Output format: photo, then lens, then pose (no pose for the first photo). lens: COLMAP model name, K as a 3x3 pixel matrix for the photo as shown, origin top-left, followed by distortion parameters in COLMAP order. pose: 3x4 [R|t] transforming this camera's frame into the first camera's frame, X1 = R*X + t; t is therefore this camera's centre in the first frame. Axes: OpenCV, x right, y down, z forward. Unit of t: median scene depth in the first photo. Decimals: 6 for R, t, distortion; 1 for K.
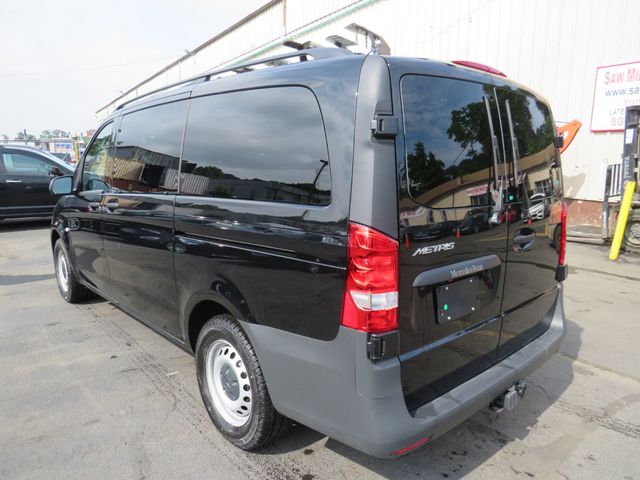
lens RADIAL K [[512.2, 0, 320.0], [0, 512.2, 240.0], [0, 0, 1]] dist [-0.008066, -0.001432]
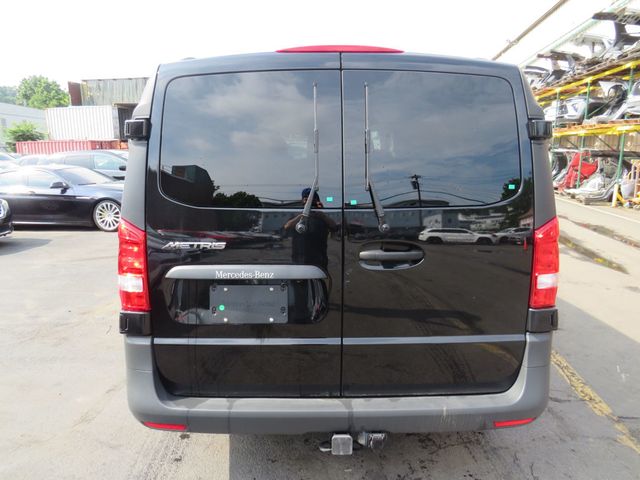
lens RADIAL K [[512.2, 0, 320.0], [0, 512.2, 240.0], [0, 0, 1]] dist [-0.008066, -0.001432]
pose [[0.689547, 0.106955, -0.716300, 1.243446], [-0.099086, 0.993667, 0.052984, -0.080411], [0.717431, 0.034440, 0.695778, 0.519416]]
